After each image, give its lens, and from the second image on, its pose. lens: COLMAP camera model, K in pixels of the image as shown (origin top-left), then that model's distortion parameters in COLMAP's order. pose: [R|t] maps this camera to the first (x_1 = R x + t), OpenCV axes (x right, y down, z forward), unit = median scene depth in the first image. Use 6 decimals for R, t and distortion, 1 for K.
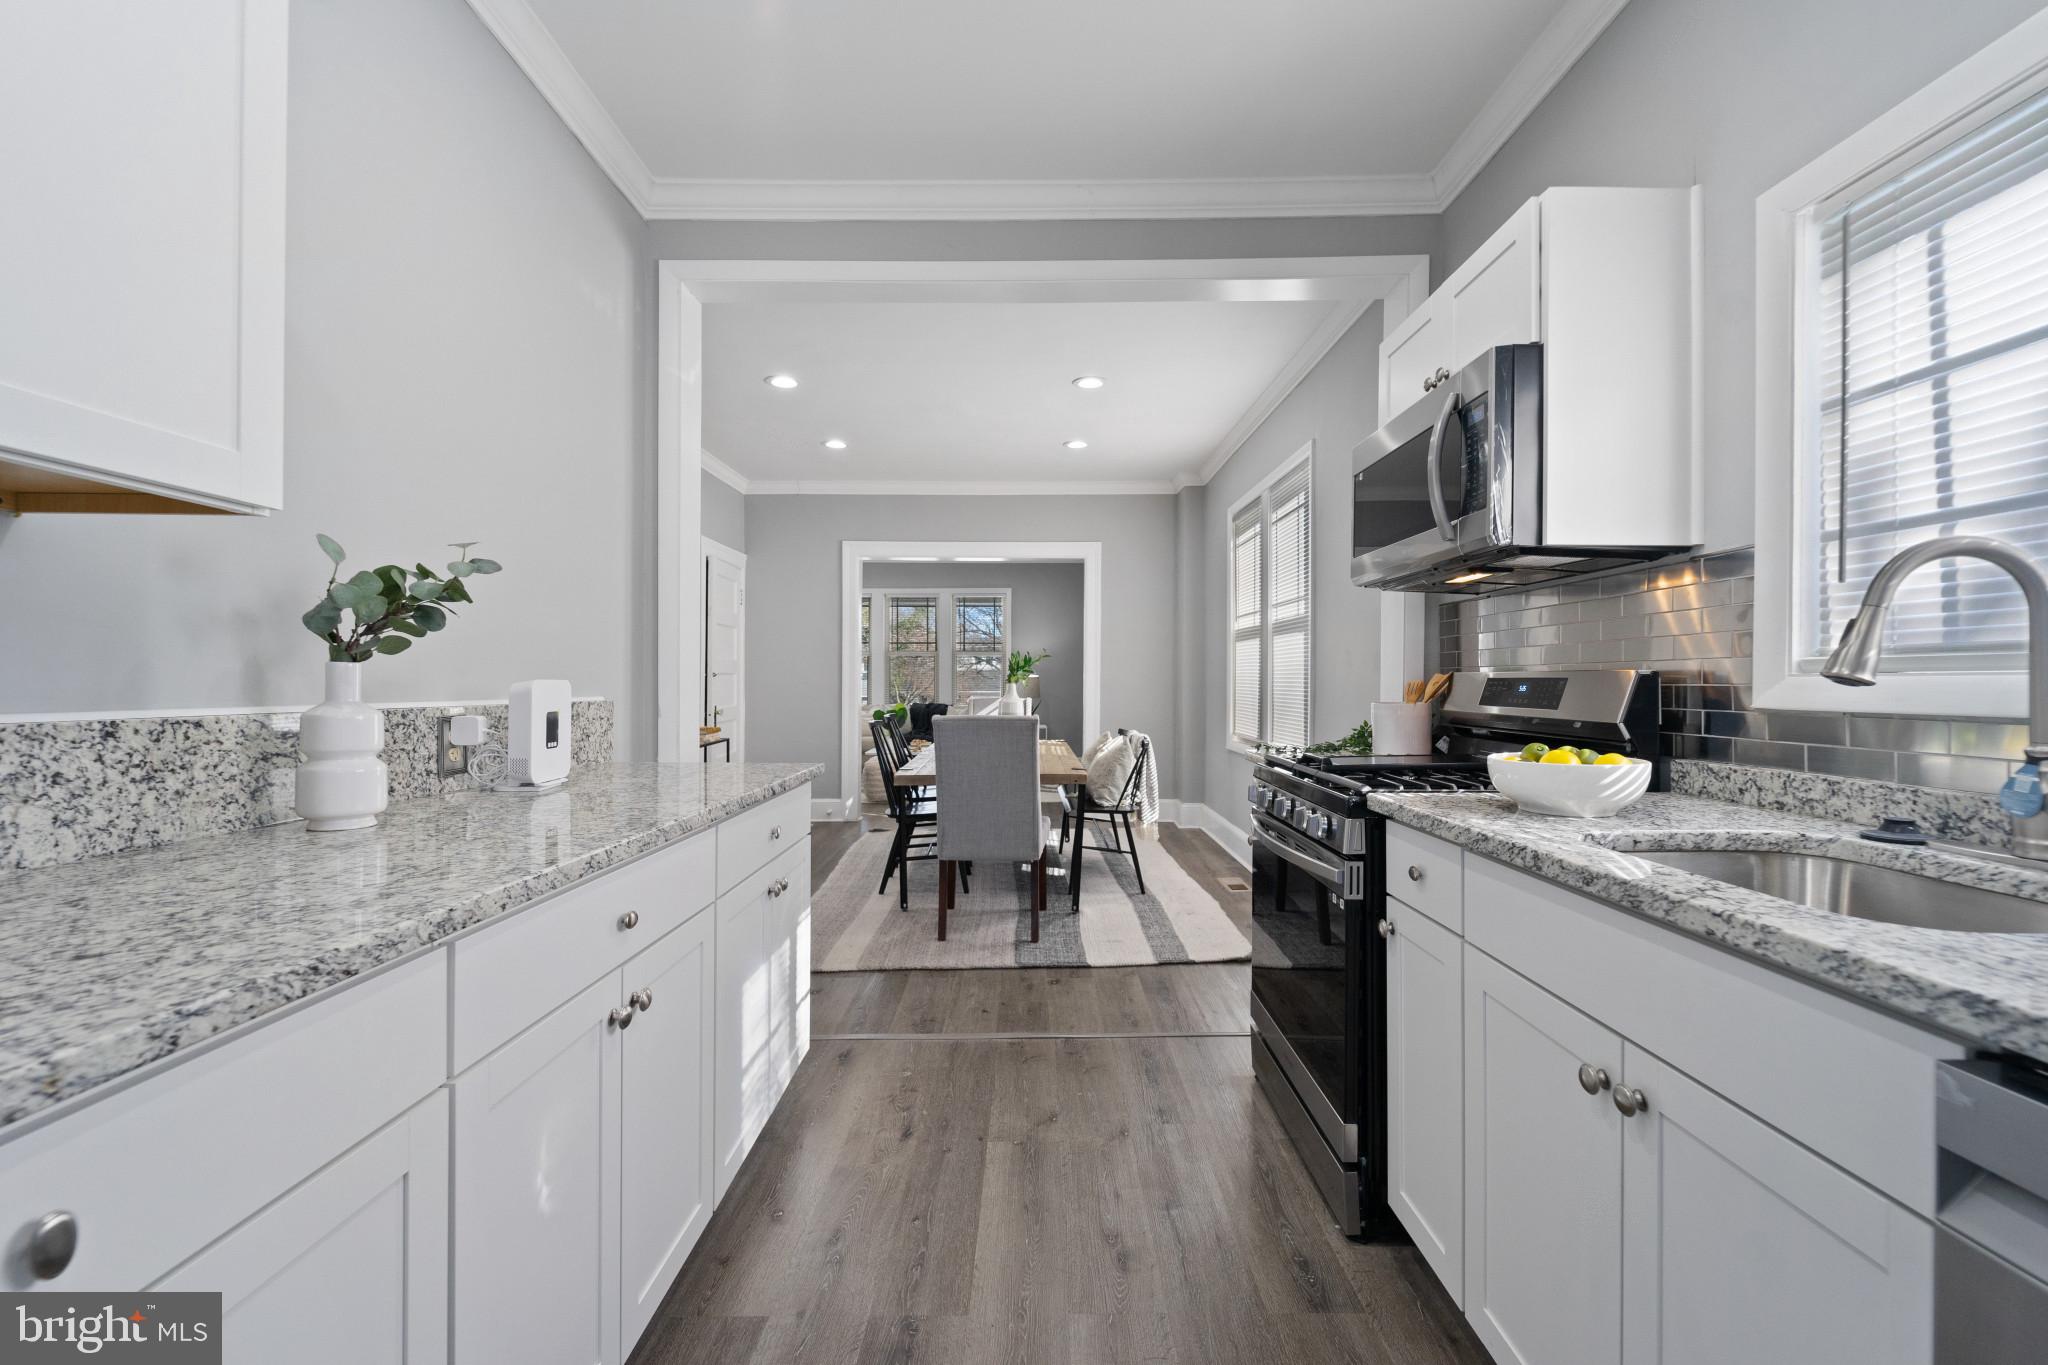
lens RADIAL K [[832.9, 0, 1039.0], [0, 832.9, 681.5], [0, 0, 1]] dist [0.003104, -0.000059]
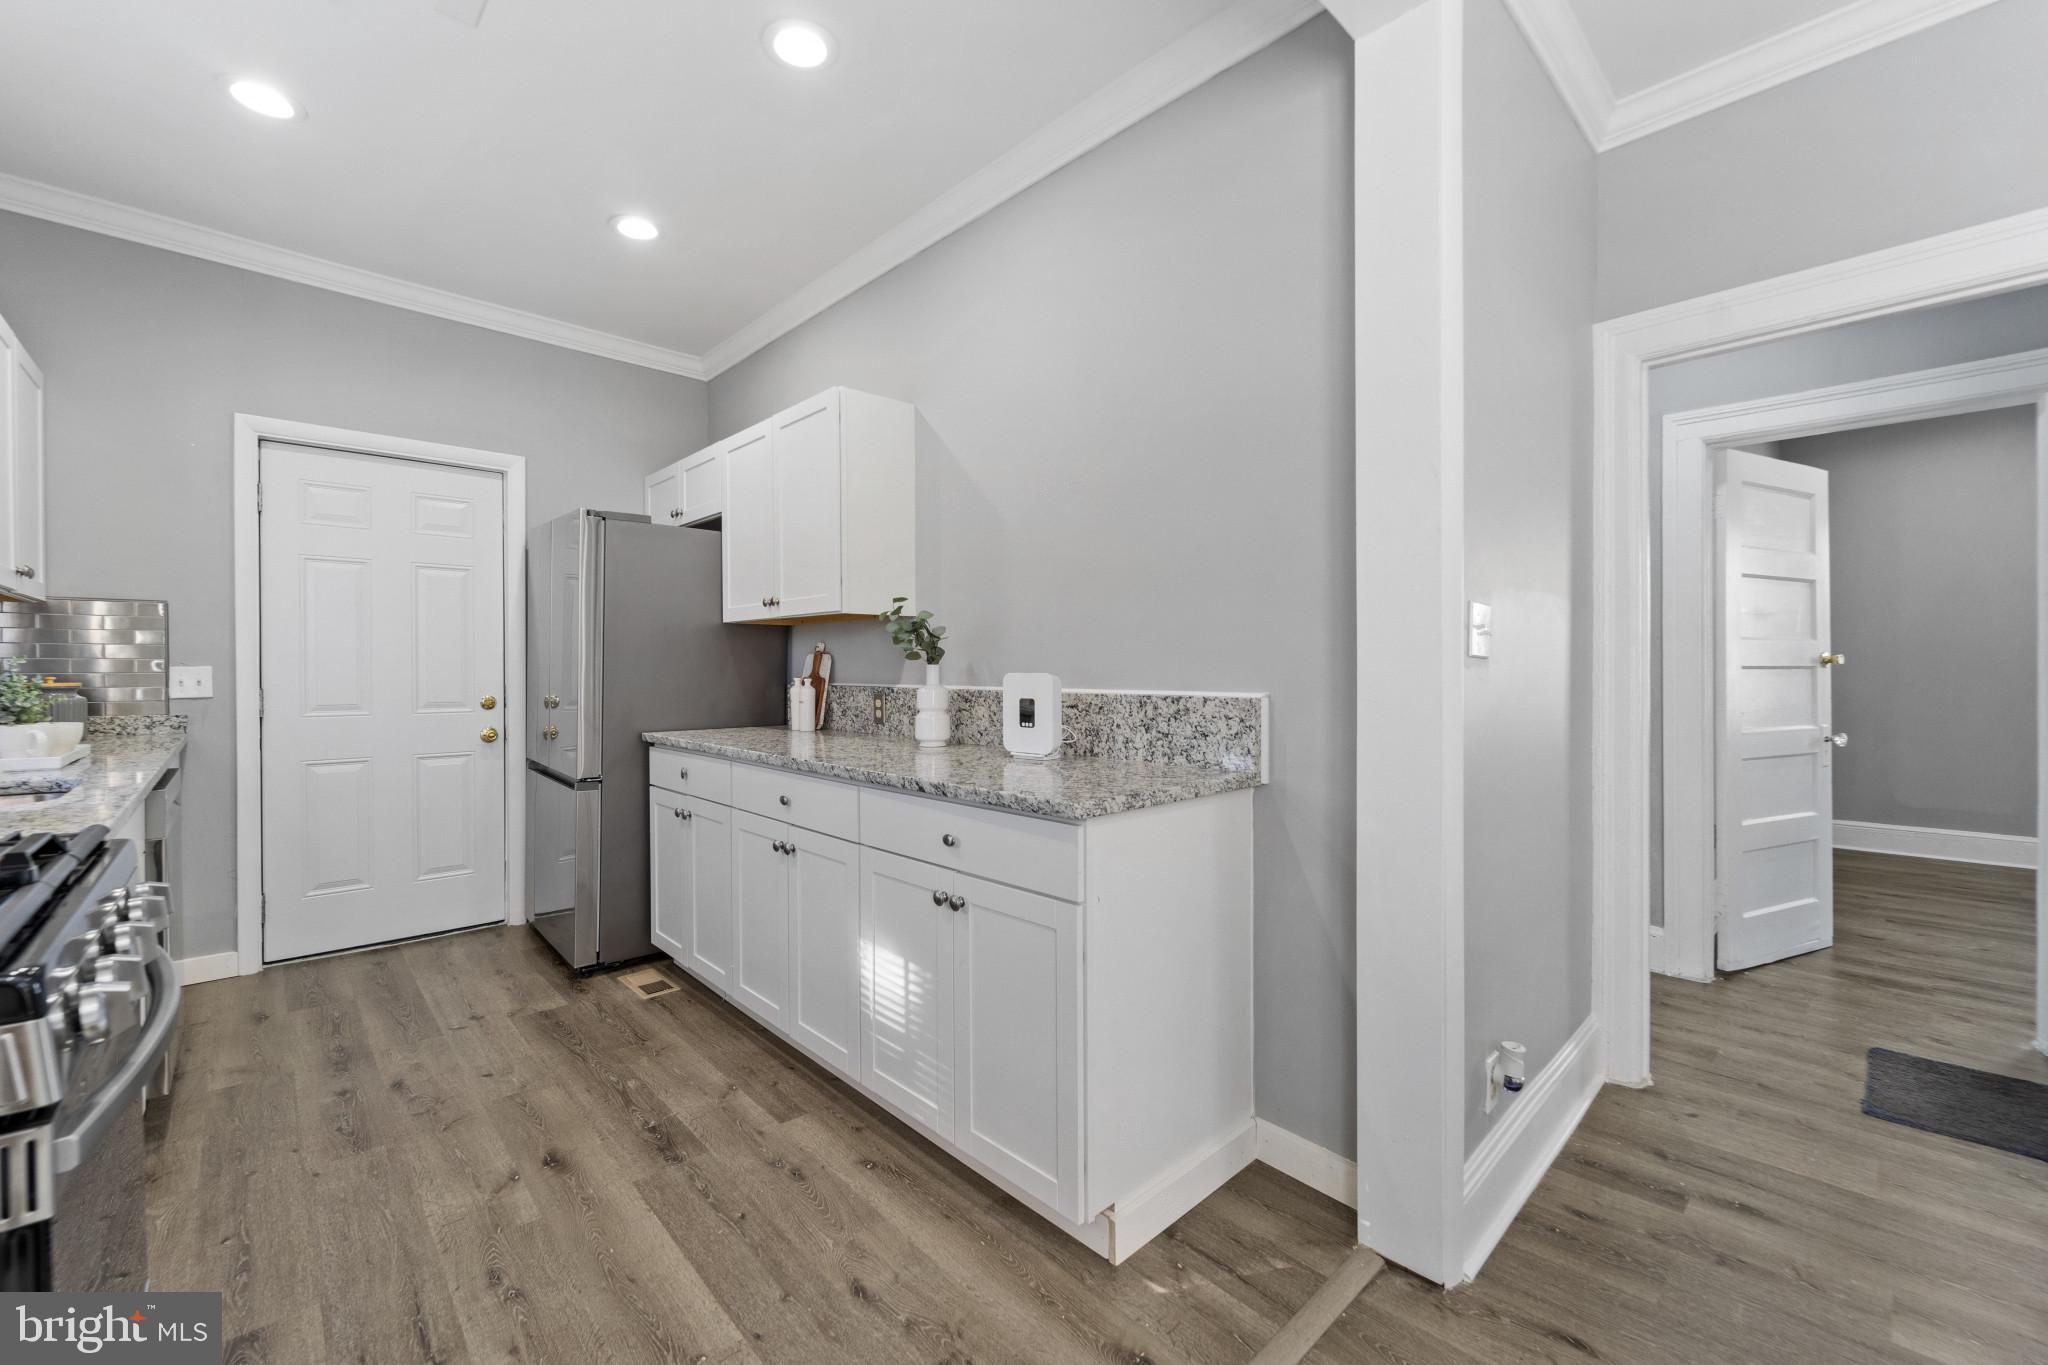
lens RADIAL K [[832.9, 0, 1012.6], [0, 832.9, 677.5], [0, 0, 1]] dist [0.003104, -0.000059]
pose [[-0.741160, 0.004865, -0.671310, 0.305748], [0.002532, 0.999987, 0.004451, 0.000105], [0.671323, 0.001599, -0.741163, 2.150334]]
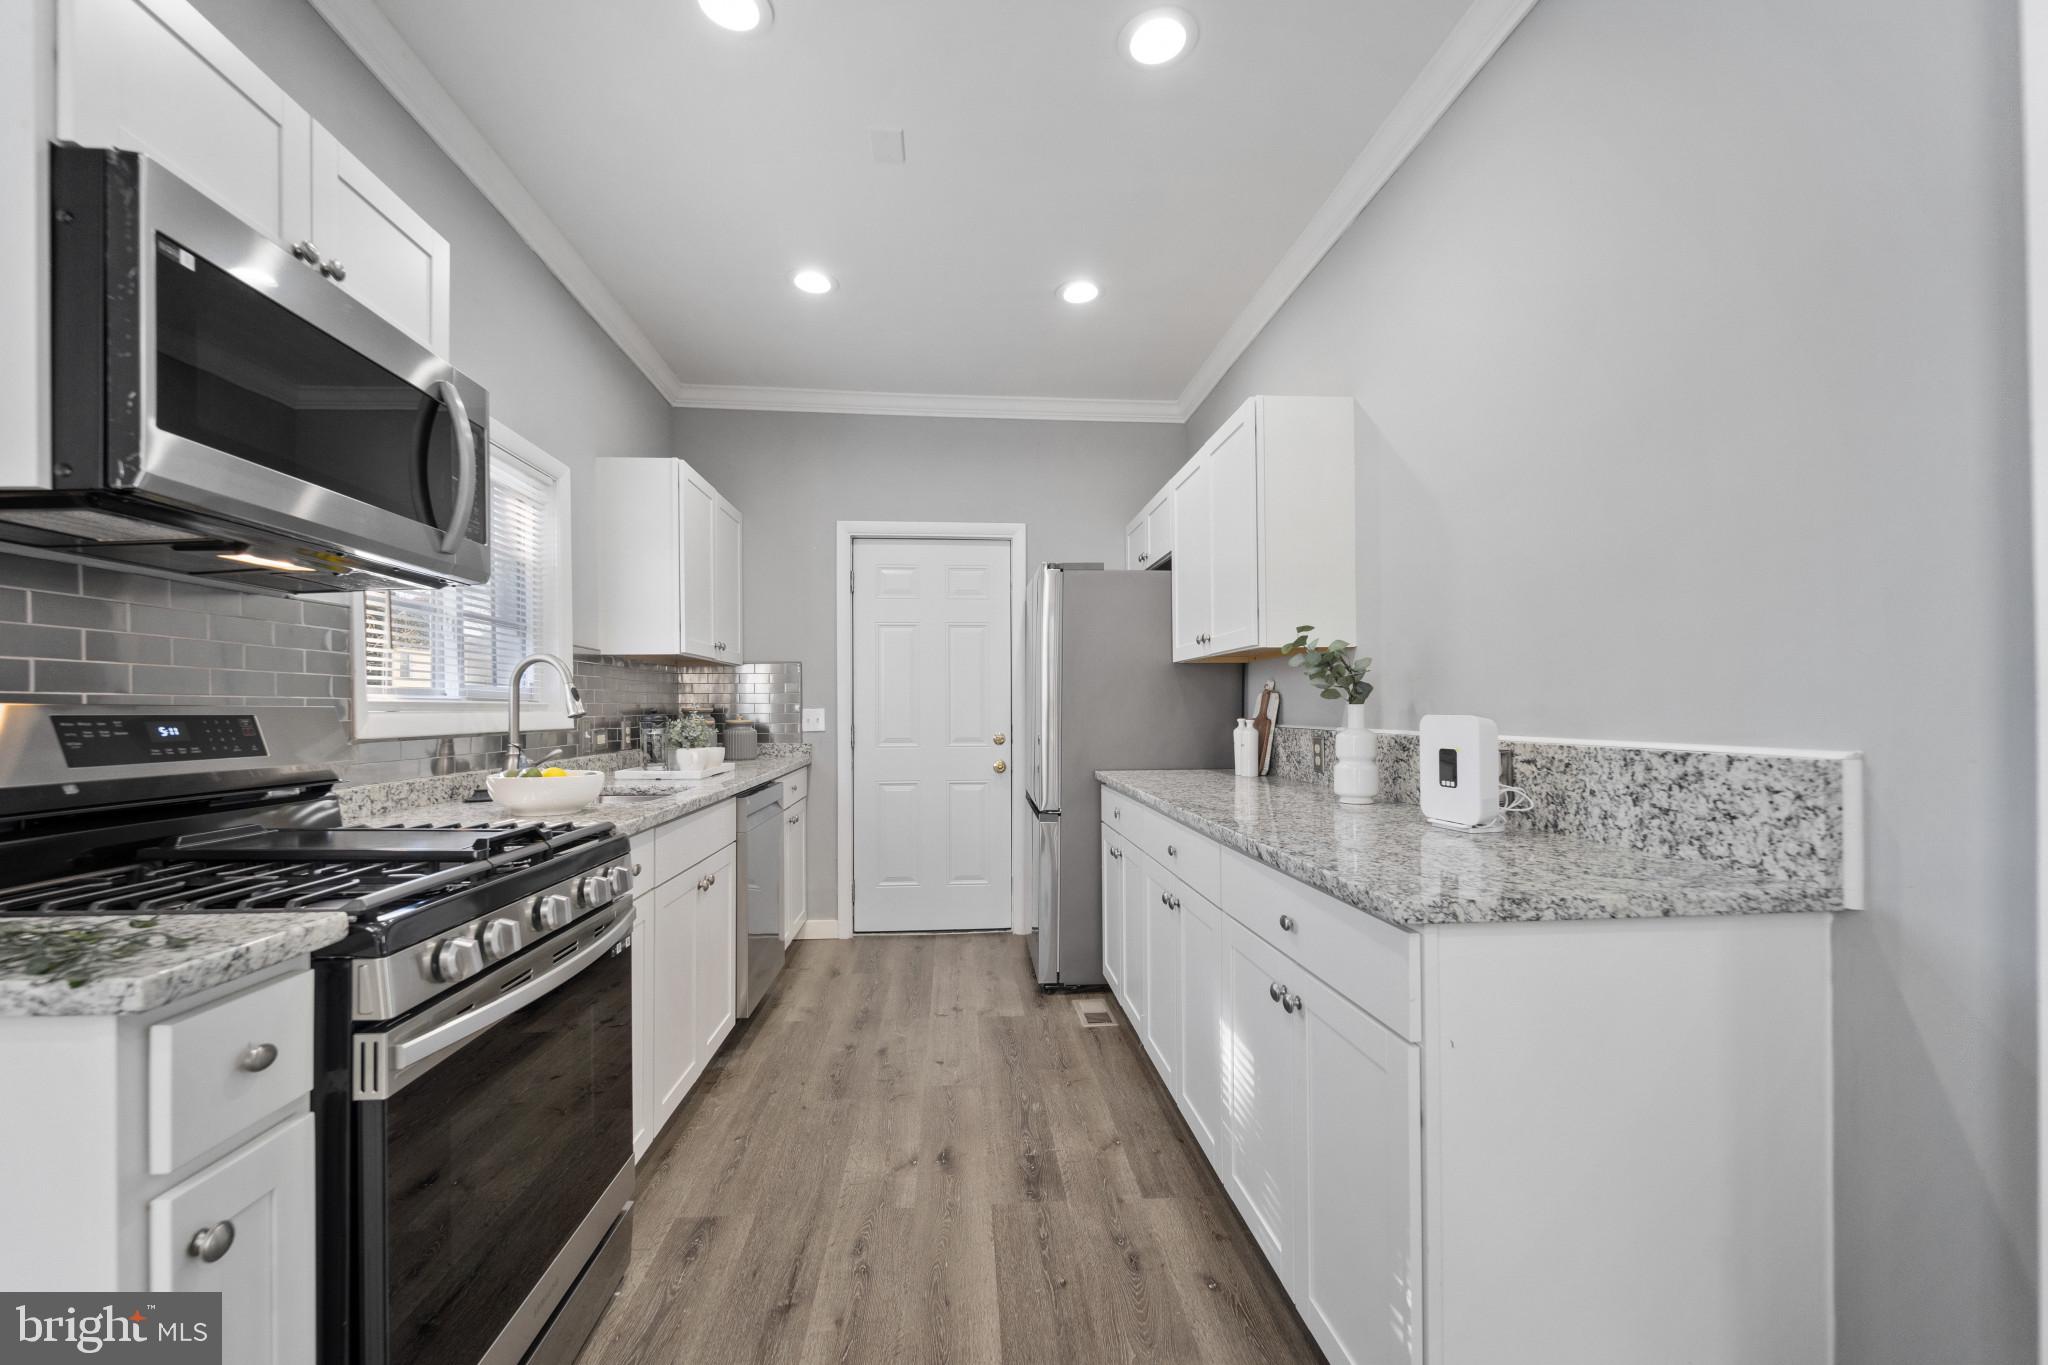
lens RADIAL K [[832.9, 0, 1018.6], [0, 832.9, 707.7], [0, 0, 1]] dist [0.003104, -0.000059]
pose [[-0.997504, 0.001549, -0.070593, -0.034492], [0.002066, 0.999972, -0.007248, -0.004058], [0.070579, -0.007376, -0.997479, 2.147182]]
